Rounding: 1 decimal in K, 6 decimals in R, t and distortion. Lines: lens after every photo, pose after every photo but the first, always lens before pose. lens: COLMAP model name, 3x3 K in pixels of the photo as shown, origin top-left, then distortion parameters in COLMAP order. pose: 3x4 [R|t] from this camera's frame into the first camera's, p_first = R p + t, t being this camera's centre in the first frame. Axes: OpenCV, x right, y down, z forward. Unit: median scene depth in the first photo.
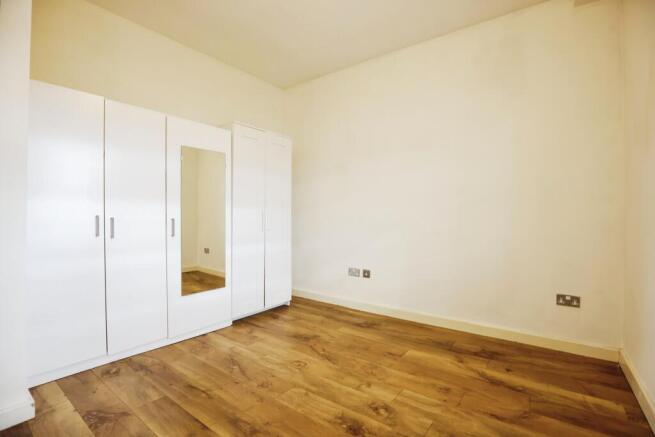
lens RADIAL K [[305.5, 0, 327.8], [0, 305.5, 223.2], [0, 0, 1]] dist [-0.026779, 0.000172]
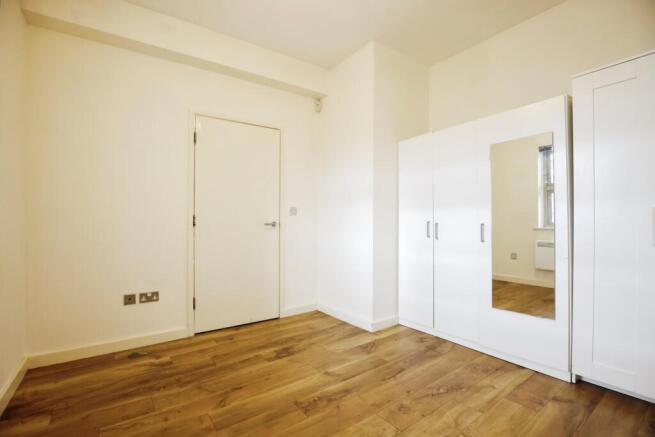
lens RADIAL K [[301.8, 0, 327.5], [0, 301.8, 218.5], [0, 0, 1]] dist [-0.025916, 0.000288]
pose [[-0.300263, -0.015130, -0.953736, 0.658109], [-0.008092, 0.999879, -0.013314, -0.016834], [0.953822, 0.003720, -0.300349, 0.966964]]
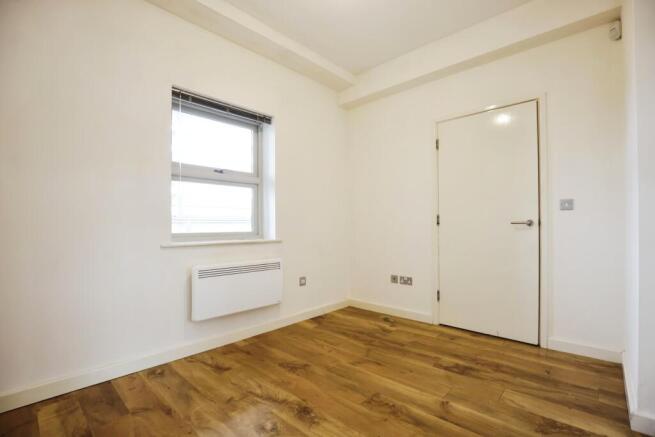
lens RADIAL K [[301.8, 0, 327.5], [0, 301.8, 218.5], [0, 0, 1]] dist [-0.025916, 0.000288]
pose [[-0.994836, 0.007010, 0.101252, -0.083252], [0.006515, 0.999965, -0.005222, -0.023143], [-0.101285, -0.004535, -0.994847, 1.533068]]
